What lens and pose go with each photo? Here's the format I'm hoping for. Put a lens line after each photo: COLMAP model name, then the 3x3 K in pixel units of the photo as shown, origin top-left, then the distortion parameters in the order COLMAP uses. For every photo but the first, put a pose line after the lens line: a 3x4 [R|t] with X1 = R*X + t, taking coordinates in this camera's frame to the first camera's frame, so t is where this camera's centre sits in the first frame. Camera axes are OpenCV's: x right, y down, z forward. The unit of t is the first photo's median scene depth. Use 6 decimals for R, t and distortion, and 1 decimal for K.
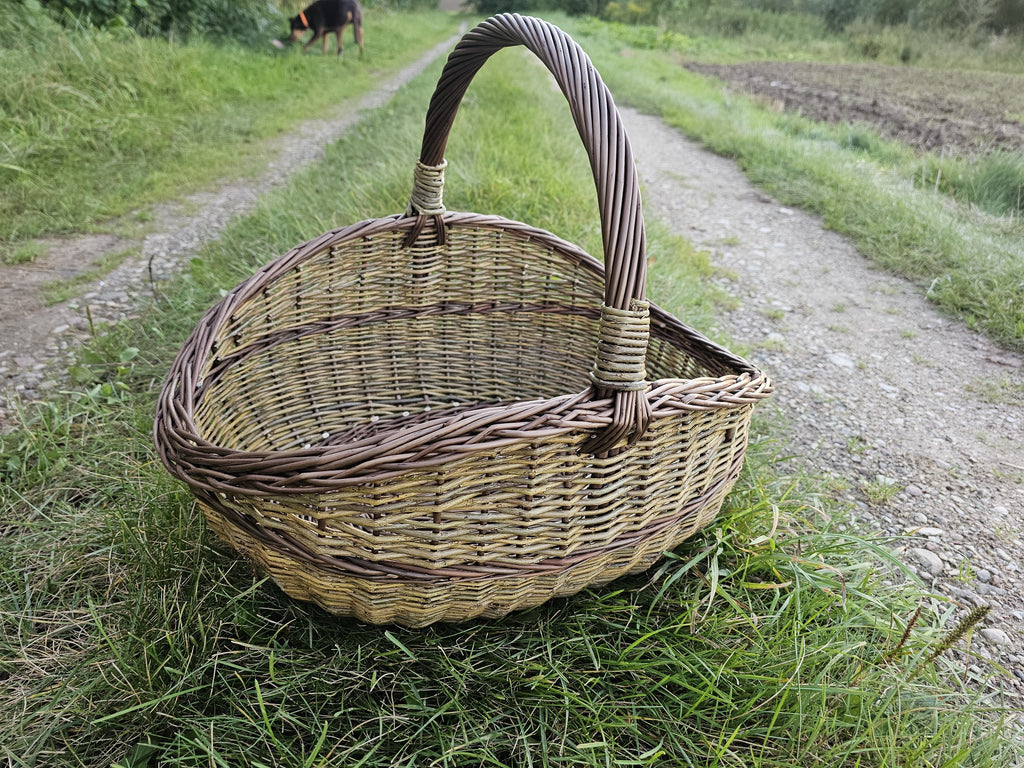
lens RADIAL K [[694.5, 0, 512.0], [0, 694.5, 384.0], [0, 0, 1]] dist [0.028599, -0.039331]
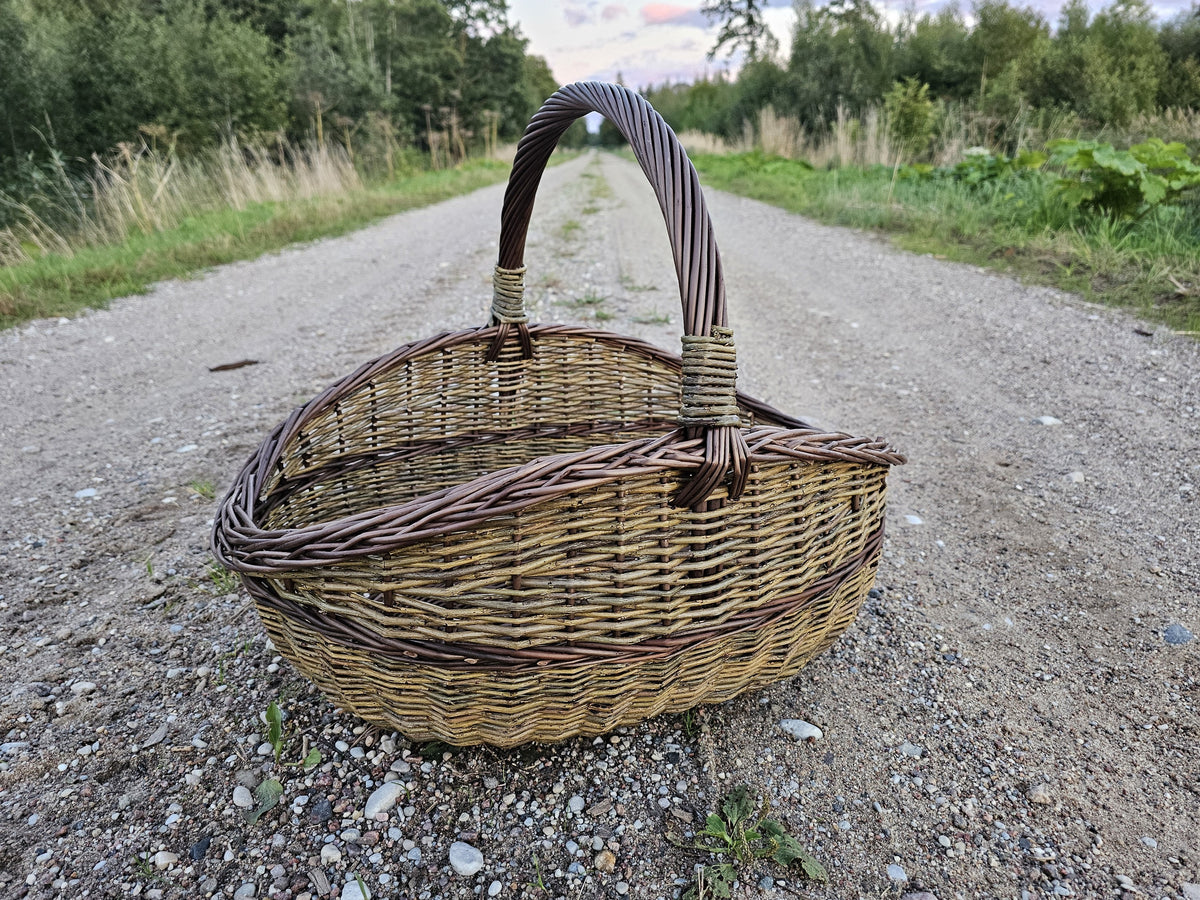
lens RADIAL K [[813.9, 0, 600.0], [0, 813.9, 450.0], [0, 0, 1]] dist [0.028599, -0.039331]
pose [[0.996098, -0.075079, -0.046379, 0.040427], [0.064604, 0.978406, -0.196338, 0.161841], [0.060118, 0.192576, 0.979439, -0.028271]]
